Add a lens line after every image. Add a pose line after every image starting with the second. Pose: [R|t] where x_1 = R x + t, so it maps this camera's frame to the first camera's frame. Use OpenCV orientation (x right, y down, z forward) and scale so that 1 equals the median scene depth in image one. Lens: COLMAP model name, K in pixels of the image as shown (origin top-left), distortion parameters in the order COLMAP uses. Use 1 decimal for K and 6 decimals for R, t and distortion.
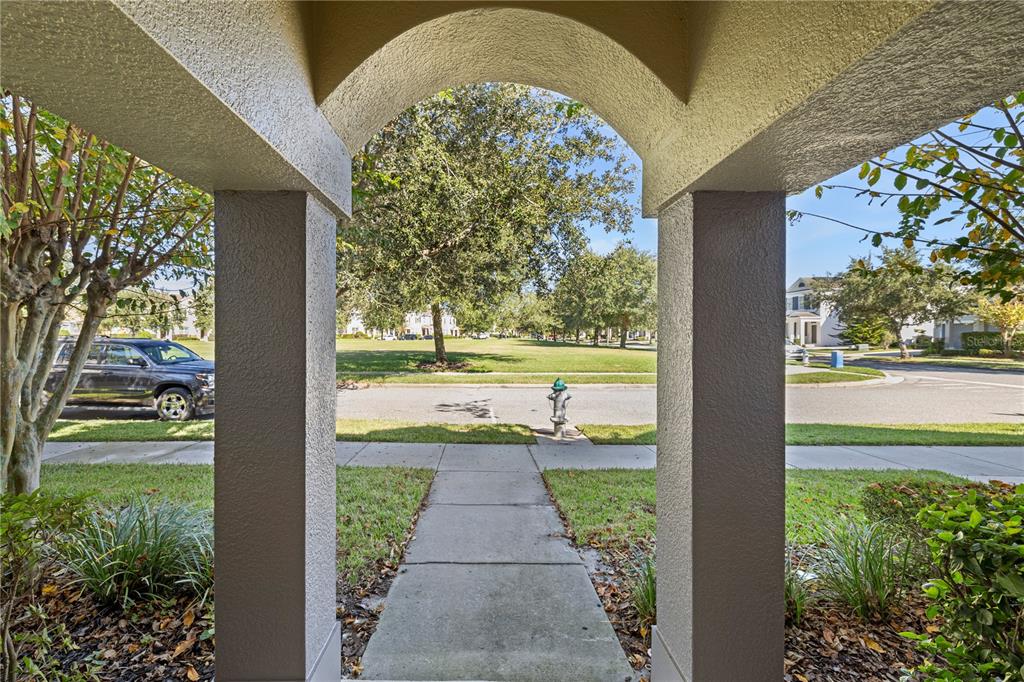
lens RADIAL K [[444.7, 0, 472.2], [0, 444.7, 335.8], [0, 0, 1]] dist [0.001110, 0.001300]
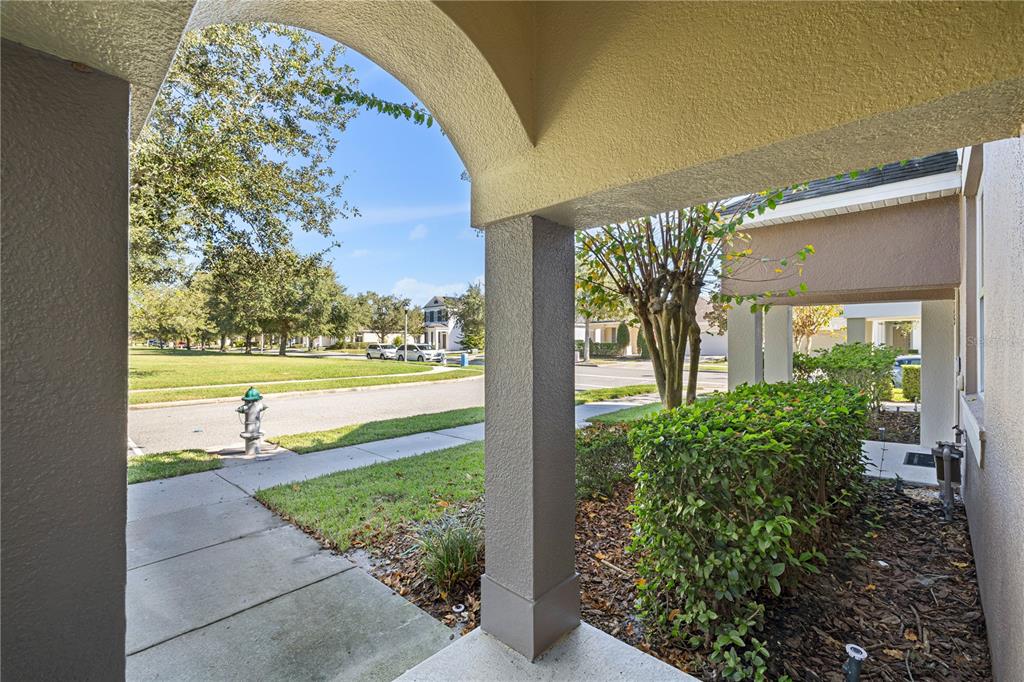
lens RADIAL K [[444.7, 0, 503.3], [0, 444.7, 341.0], [0, 0, 1]] dist [0.001110, 0.001300]
pose [[0.675745, 0.005617, 0.737114, -0.116232], [0.000367, 0.999968, -0.007956, 0.011730], [-0.737136, 0.005646, 0.675721, 0.044654]]
